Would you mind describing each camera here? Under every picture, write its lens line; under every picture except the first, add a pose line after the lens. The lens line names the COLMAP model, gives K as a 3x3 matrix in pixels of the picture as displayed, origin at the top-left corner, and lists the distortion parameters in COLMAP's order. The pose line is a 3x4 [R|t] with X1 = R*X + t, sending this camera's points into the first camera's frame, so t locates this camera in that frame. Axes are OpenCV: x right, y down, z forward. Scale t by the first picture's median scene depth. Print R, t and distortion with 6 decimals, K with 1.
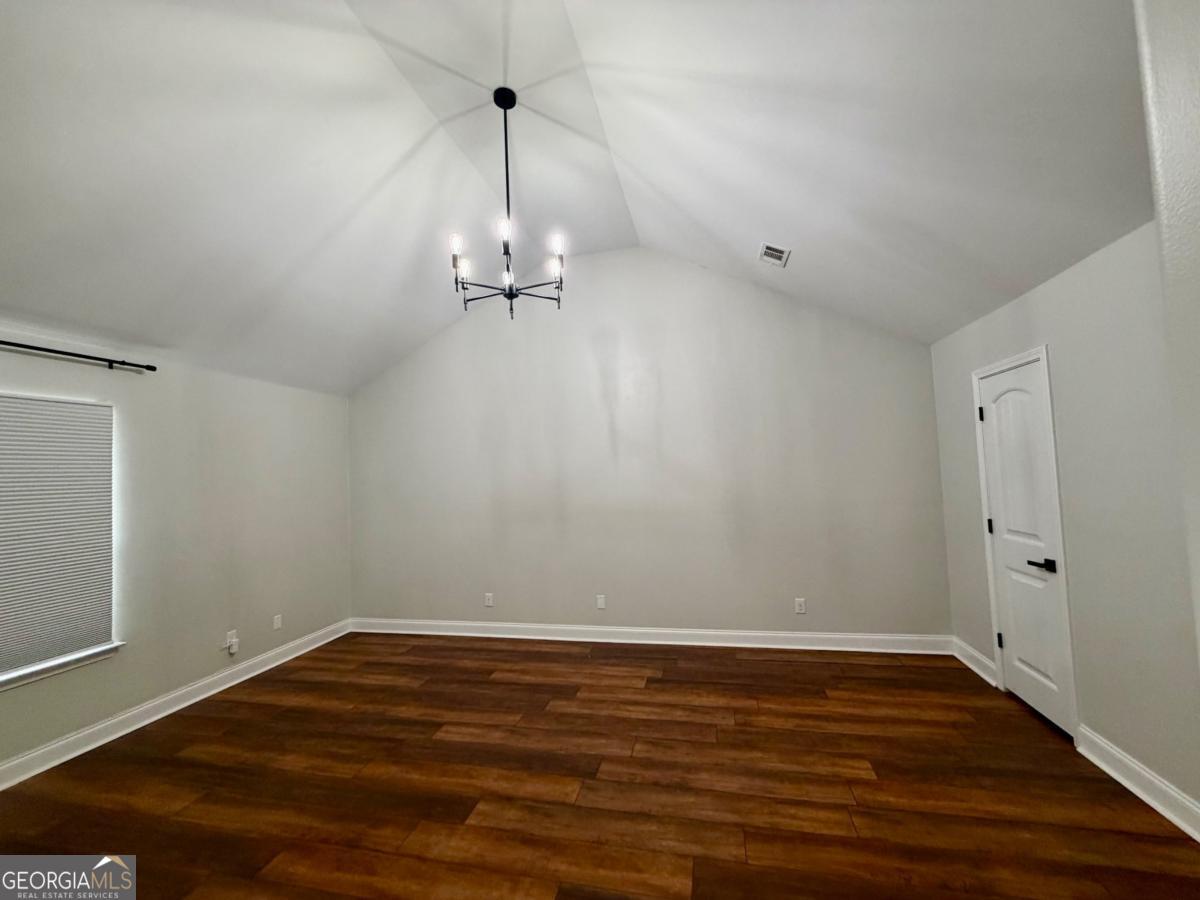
lens RADIAL K [[478.6, 0, 597.7], [0, 478.6, 450.1], [0, 0, 1]] dist [0.000867, 0.000376]
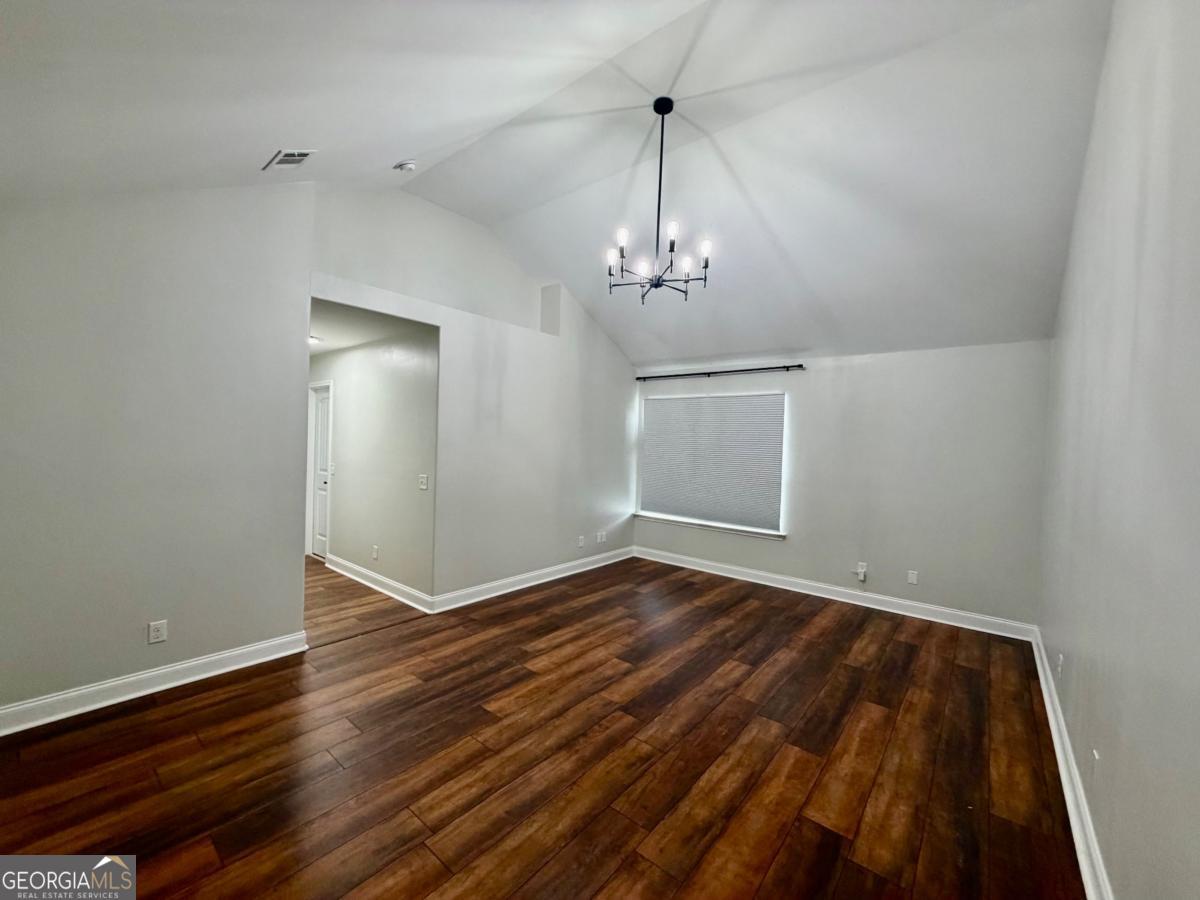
lens RADIAL K [[478.6, 0, 597.7], [0, 478.6, 450.1], [0, 0, 1]] dist [0.000867, 0.000376]
pose [[-0.440615, 0.042329, -0.896698, 0.814690], [0.028134, 0.999048, 0.033336, 0.031970], [0.897255, -0.010539, -0.441387, 1.192201]]
